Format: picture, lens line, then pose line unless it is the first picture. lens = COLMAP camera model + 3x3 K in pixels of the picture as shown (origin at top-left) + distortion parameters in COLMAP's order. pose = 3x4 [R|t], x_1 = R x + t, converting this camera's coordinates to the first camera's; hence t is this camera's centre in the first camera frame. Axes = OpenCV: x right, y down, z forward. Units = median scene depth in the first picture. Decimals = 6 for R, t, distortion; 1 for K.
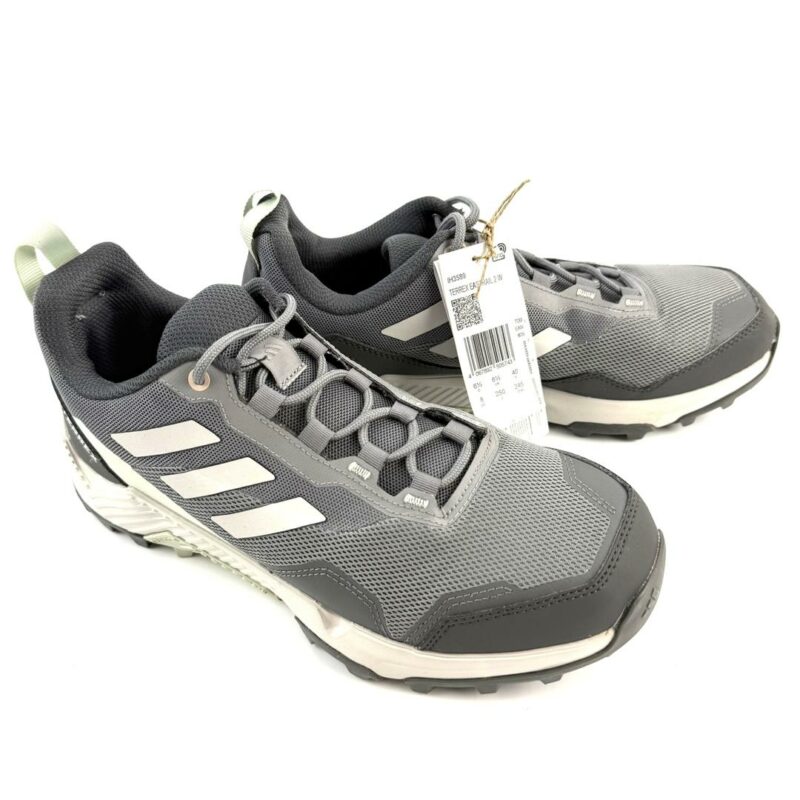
lens RADIAL K [[783.6, 0, 400.0], [0, 783.6, 400.0], [0, 0, 1]] dist [-0.000741, -0.003943]
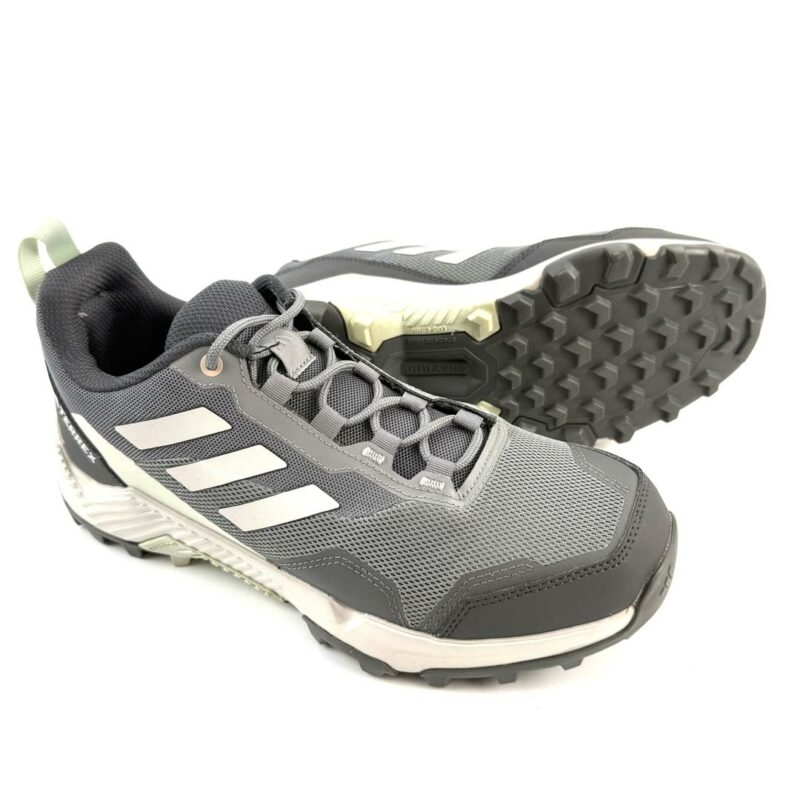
lens RADIAL K [[783.6, 0, 400.0], [0, 783.6, 400.0], [0, 0, 1]] dist [-0.000741, -0.003943]
pose [[0.997864, -0.007658, 0.064879, -0.080974], [0.014092, 0.994957, -0.099312, 0.117569], [-0.063792, 0.100014, 0.992939, 0.003284]]
